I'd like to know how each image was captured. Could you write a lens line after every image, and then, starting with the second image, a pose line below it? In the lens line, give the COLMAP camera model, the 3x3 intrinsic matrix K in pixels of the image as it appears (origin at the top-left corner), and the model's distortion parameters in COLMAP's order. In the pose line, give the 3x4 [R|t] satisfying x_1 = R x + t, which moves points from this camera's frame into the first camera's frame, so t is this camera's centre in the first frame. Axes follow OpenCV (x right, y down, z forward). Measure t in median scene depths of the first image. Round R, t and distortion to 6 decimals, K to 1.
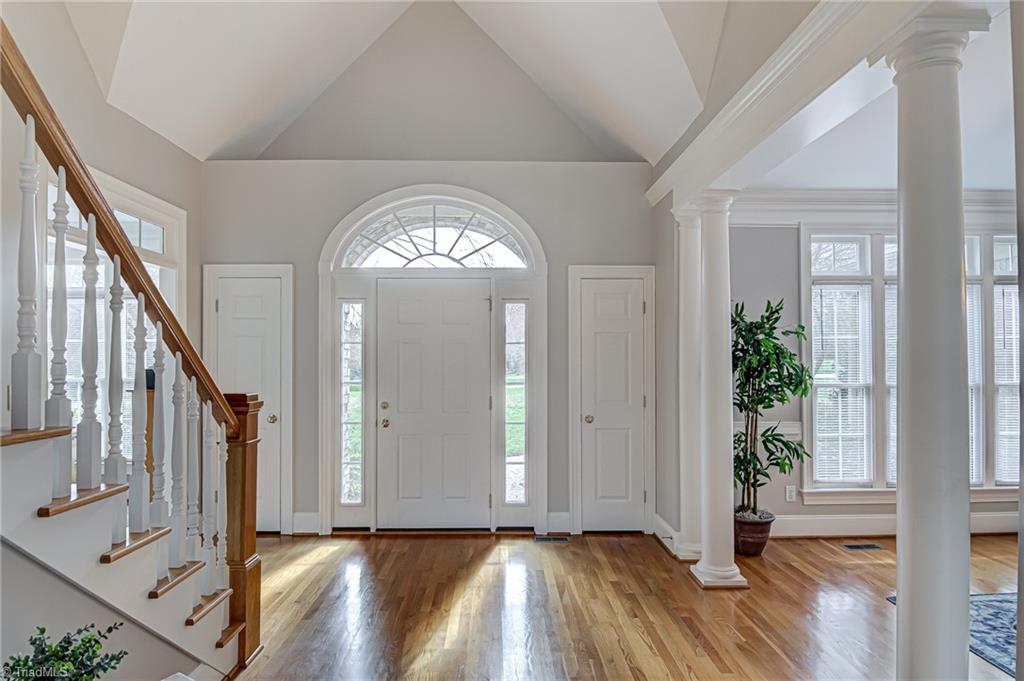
lens RADIAL K [[580.3, 0, 514.3], [0, 580.3, 350.0], [0, 0, 1]] dist [0.001665, -0.024235]
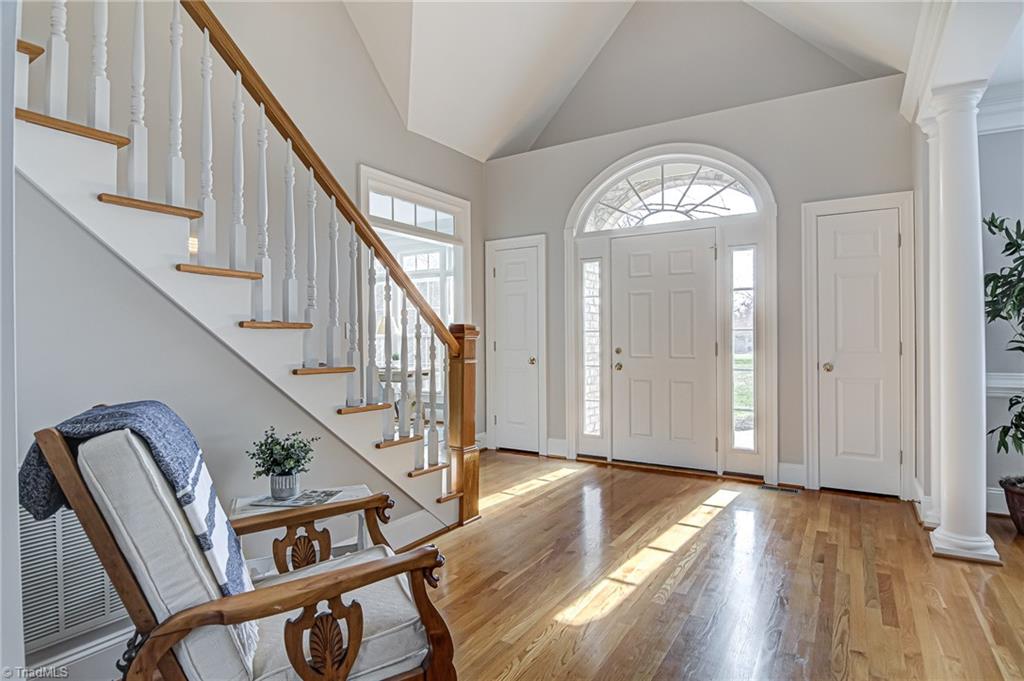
lens RADIAL K [[550.3, 0, 515.8], [0, 550.3, 334.7], [0, 0, 1]] dist [0.003393, -0.016164]
pose [[0.842452, -0.009283, -0.538692, 0.186984], [0.016877, 0.999816, 0.009165, 0.051556], [0.538507, -0.016813, 0.842453, -0.006468]]
